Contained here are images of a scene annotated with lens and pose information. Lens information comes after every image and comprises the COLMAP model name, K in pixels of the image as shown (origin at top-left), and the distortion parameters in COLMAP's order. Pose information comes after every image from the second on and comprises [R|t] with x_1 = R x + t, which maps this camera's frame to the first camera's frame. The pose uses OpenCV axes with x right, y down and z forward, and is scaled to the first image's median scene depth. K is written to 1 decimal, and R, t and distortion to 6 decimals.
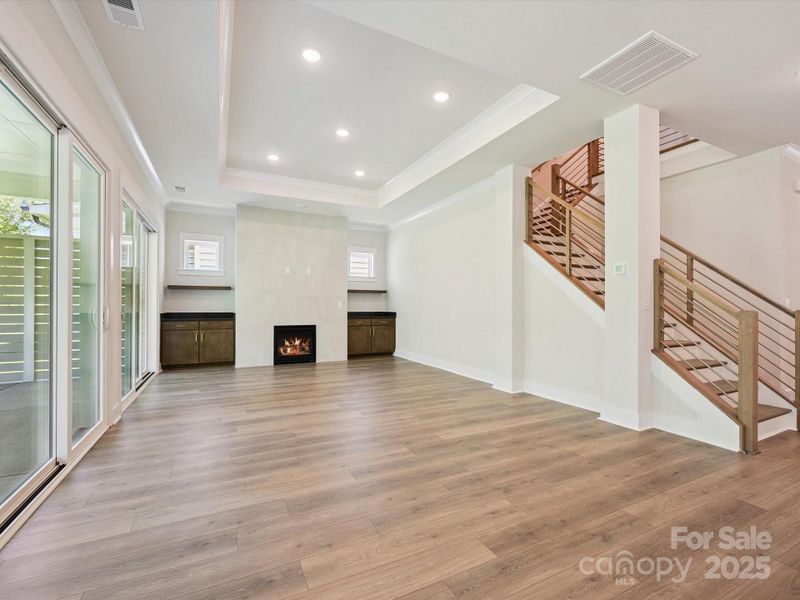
lens RADIAL K [[357.2, 0, 397.3], [0, 357.2, 304.7], [0, 0, 1]] dist [-0.005630, 0.001253]
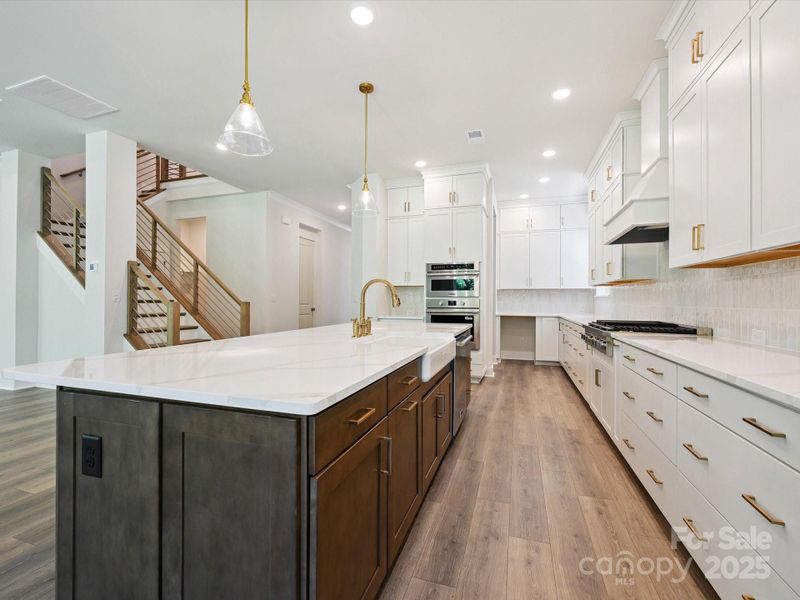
lens RADIAL K [[357.2, 0, 401.8], [0, 357.2, 305.8], [0, 0, 1]] dist [-0.005630, 0.001253]
pose [[0.705720, -0.010057, 0.708419, 0.259993], [-0.003967, 0.999827, 0.018146, 0.000251], [-0.708479, -0.015616, 0.705559, -0.277989]]
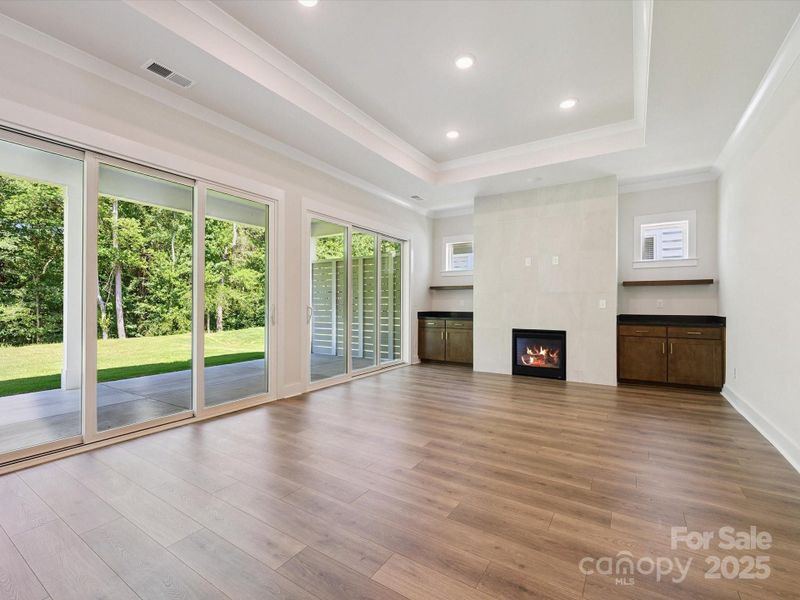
lens RADIAL K [[357.2, 0, 408.3], [0, 357.2, 301.7], [0, 0, 1]] dist [-0.005630, 0.001253]
pose [[0.519168, -0.007063, -0.854643, 0.265143], [0.001441, 0.999972, -0.007388, 0.000273], [0.854671, 0.002605, 0.519163, 0.359207]]
